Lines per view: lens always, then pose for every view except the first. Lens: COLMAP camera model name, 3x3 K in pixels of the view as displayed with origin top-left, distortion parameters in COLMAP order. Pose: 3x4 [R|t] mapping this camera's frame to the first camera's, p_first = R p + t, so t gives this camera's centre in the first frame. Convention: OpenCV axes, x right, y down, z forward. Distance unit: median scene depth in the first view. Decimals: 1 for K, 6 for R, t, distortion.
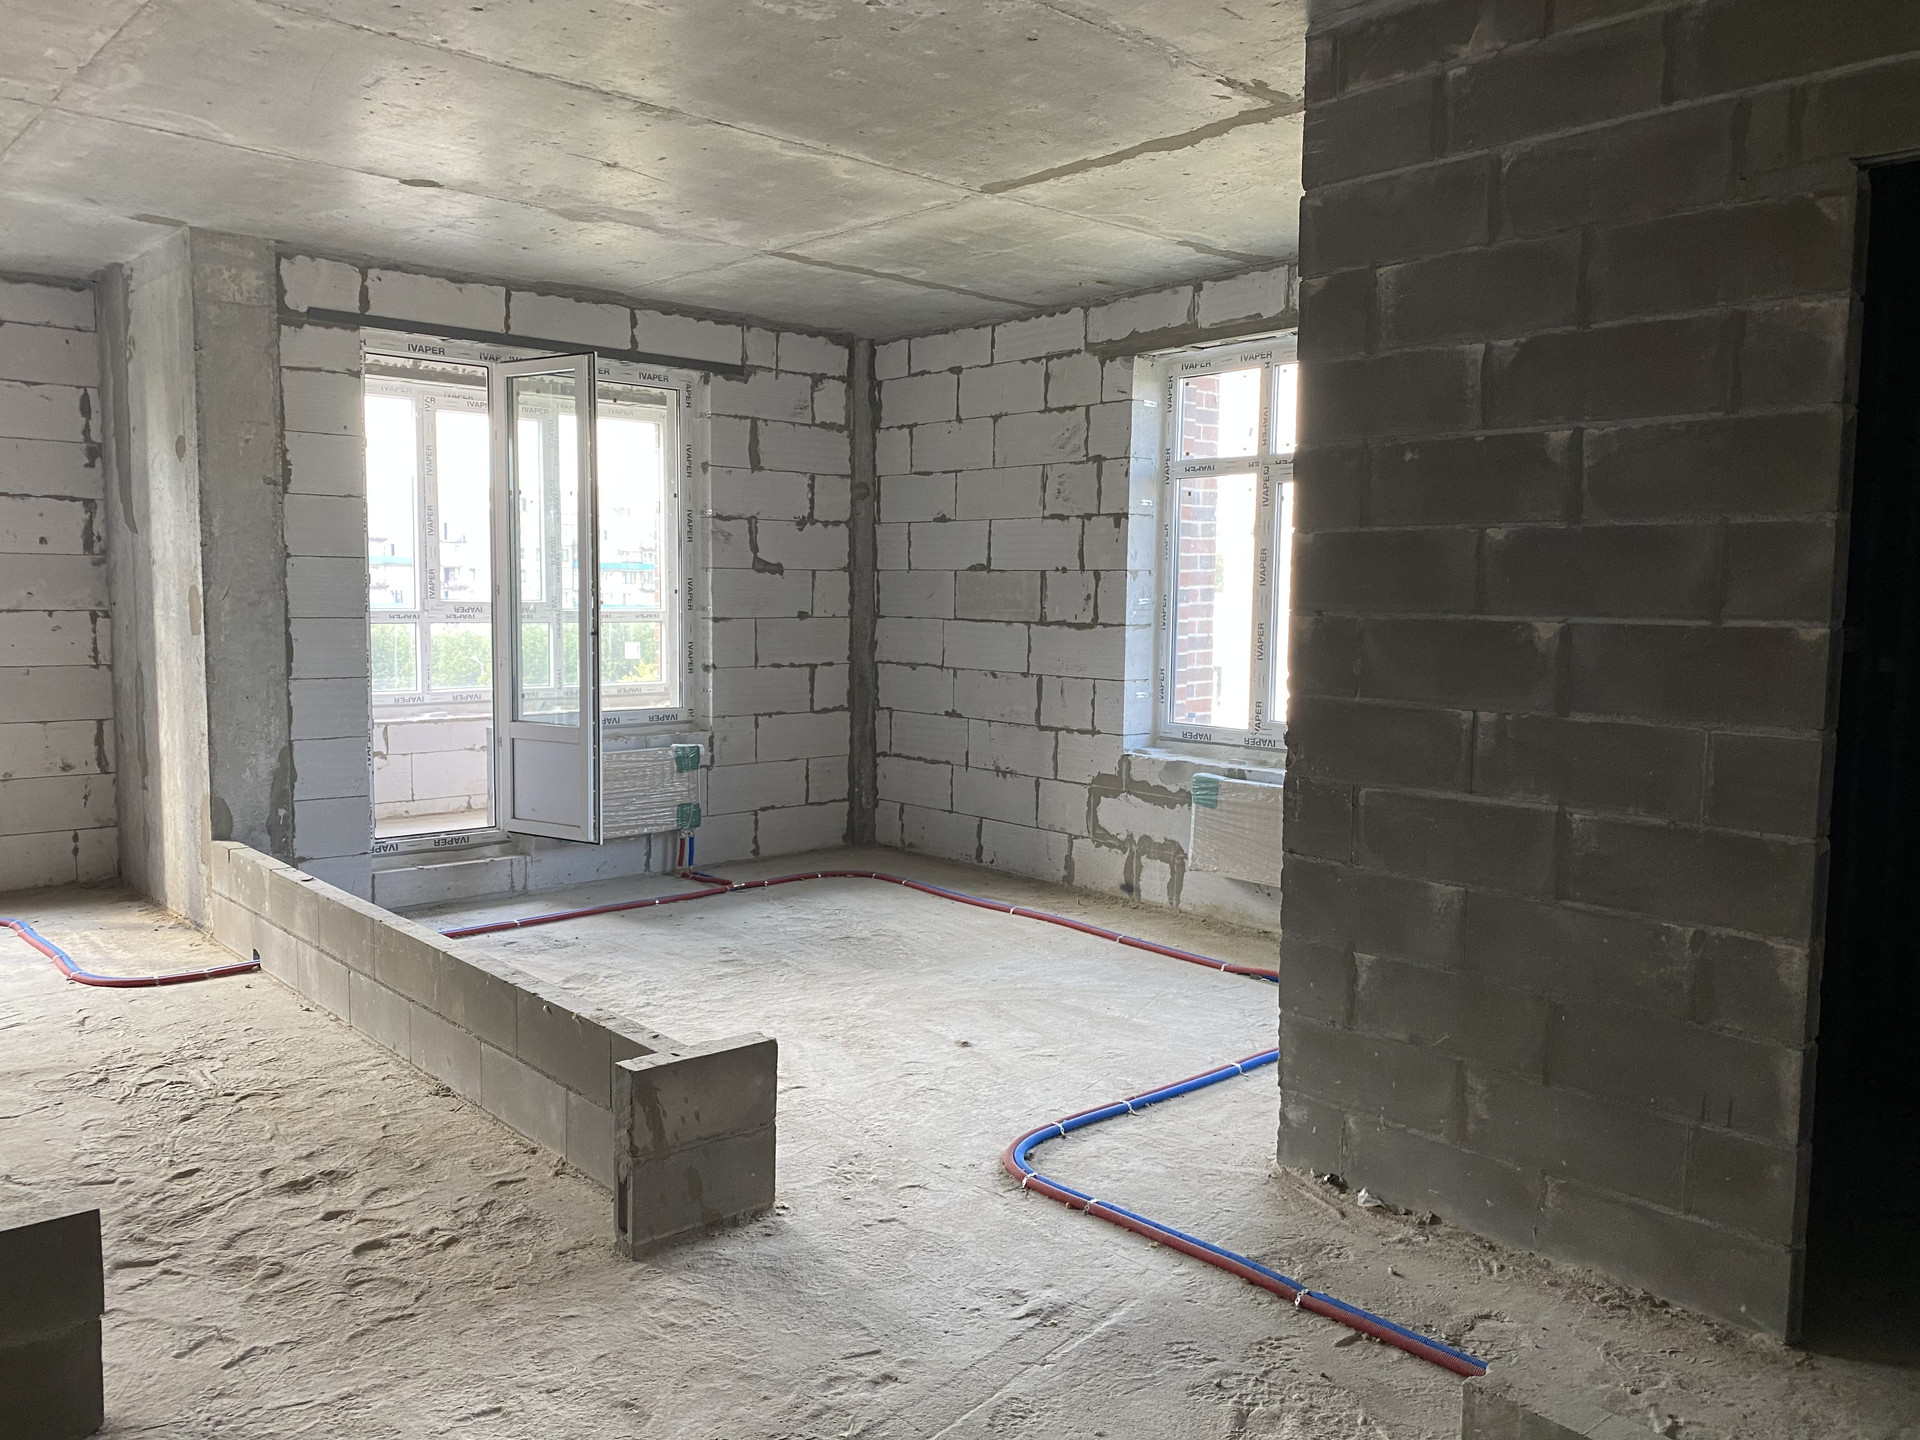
lens RADIAL K [[1448.0, 0, 960.0], [0, 1448.0, 720.0], [0, 0, 1]] dist [0.049643, -0.098477]
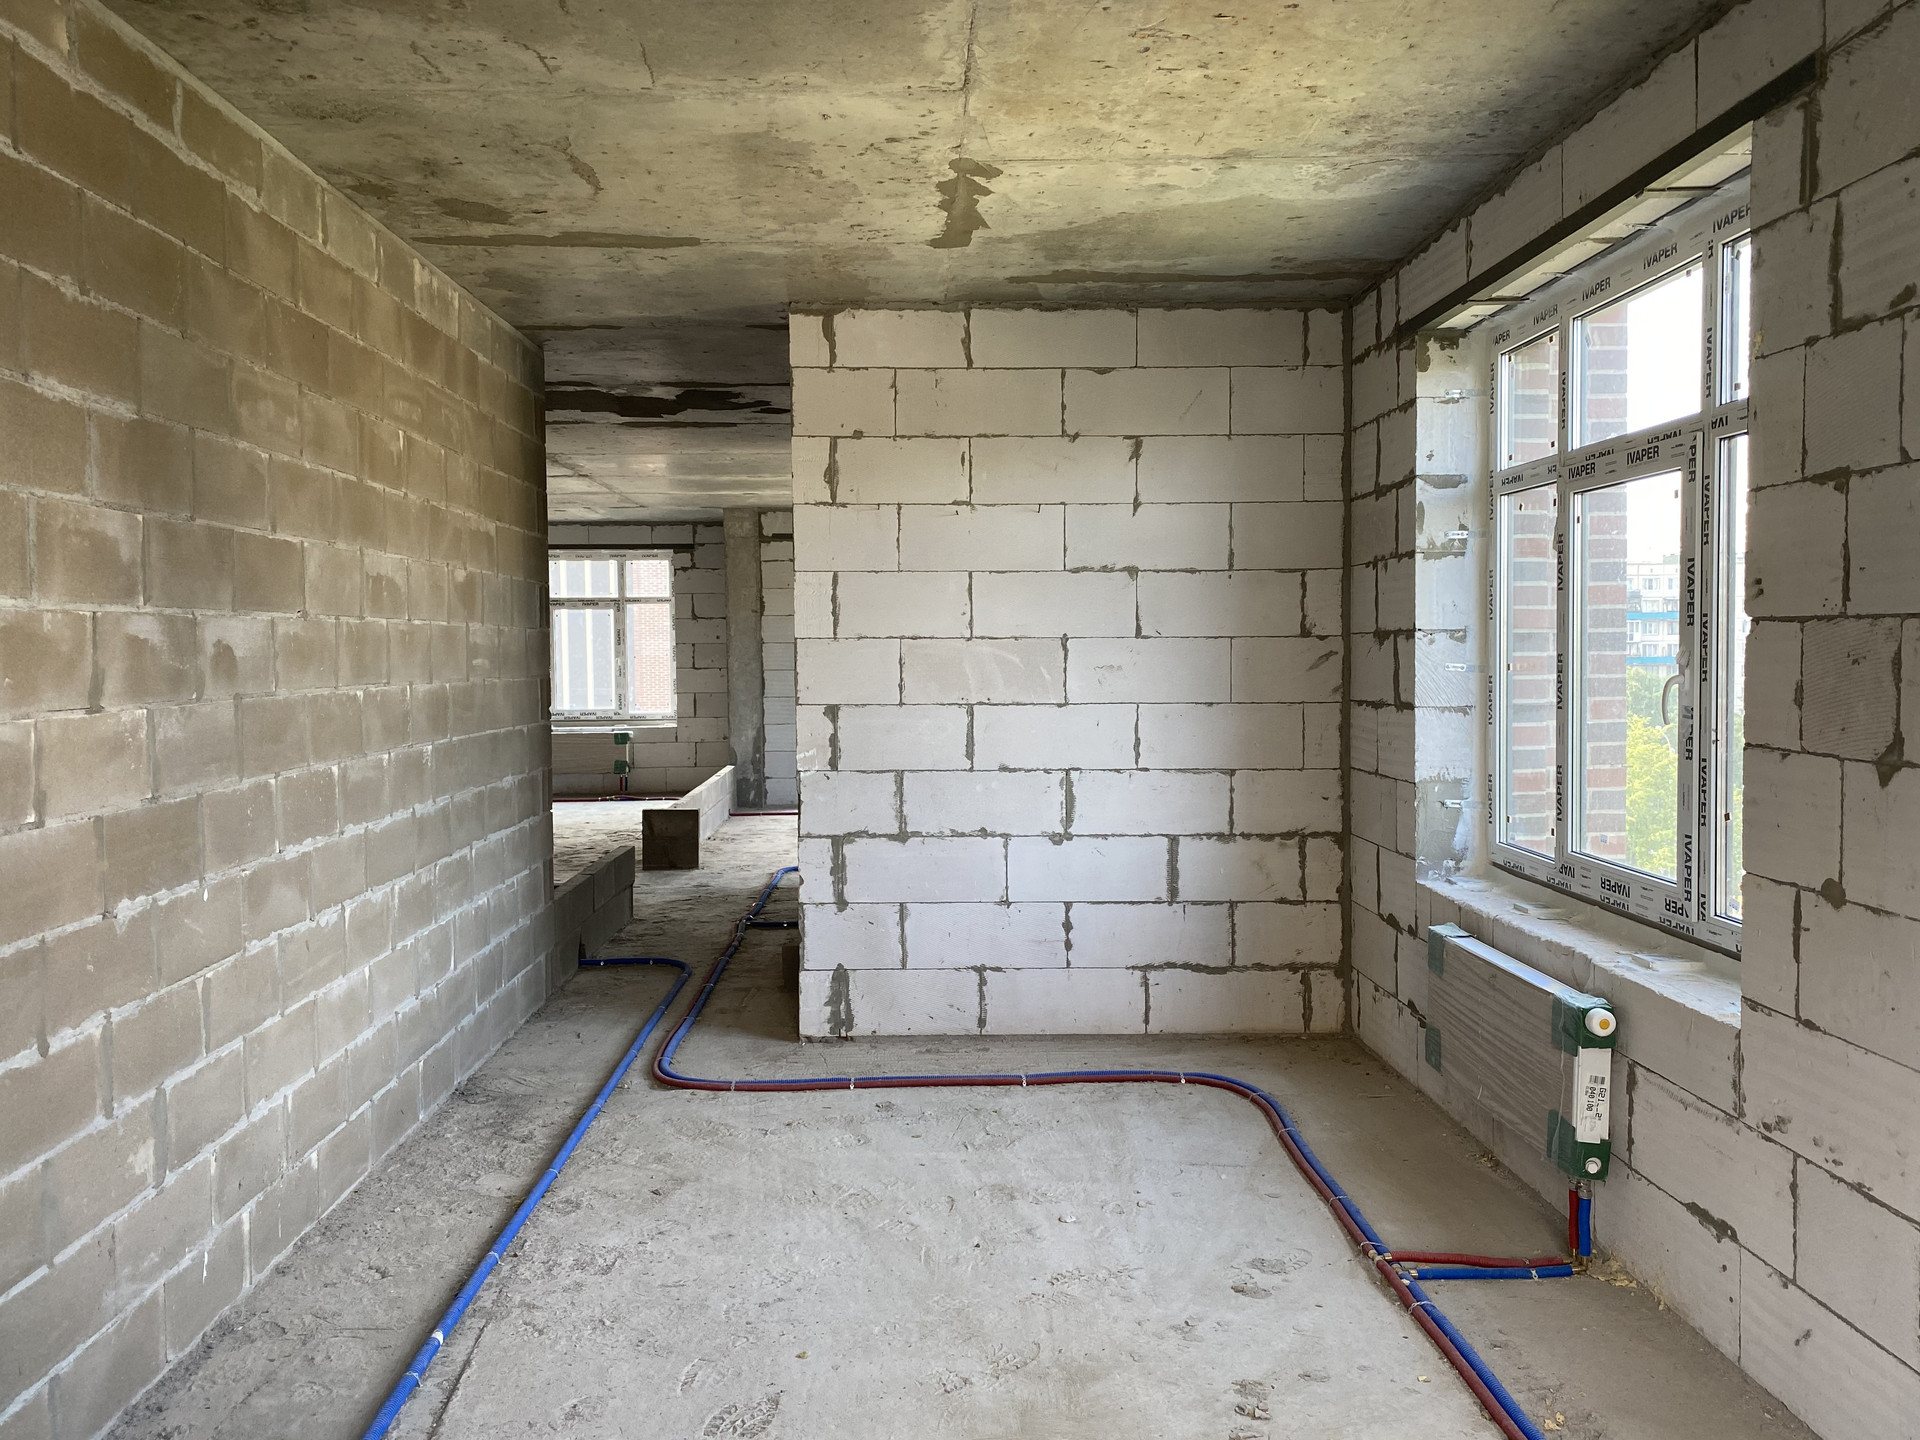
lens RADIAL K [[1454.5, 0, 960.0], [0, 1454.5, 720.0], [0, 0, 1]] dist [0.051821, -0.062714]
pose [[0.751981, 0.012152, -0.659073, 1.129283], [-0.039568, 0.998859, -0.026729, 0.049890], [0.657996, 0.046178, 0.751604, -0.445801]]
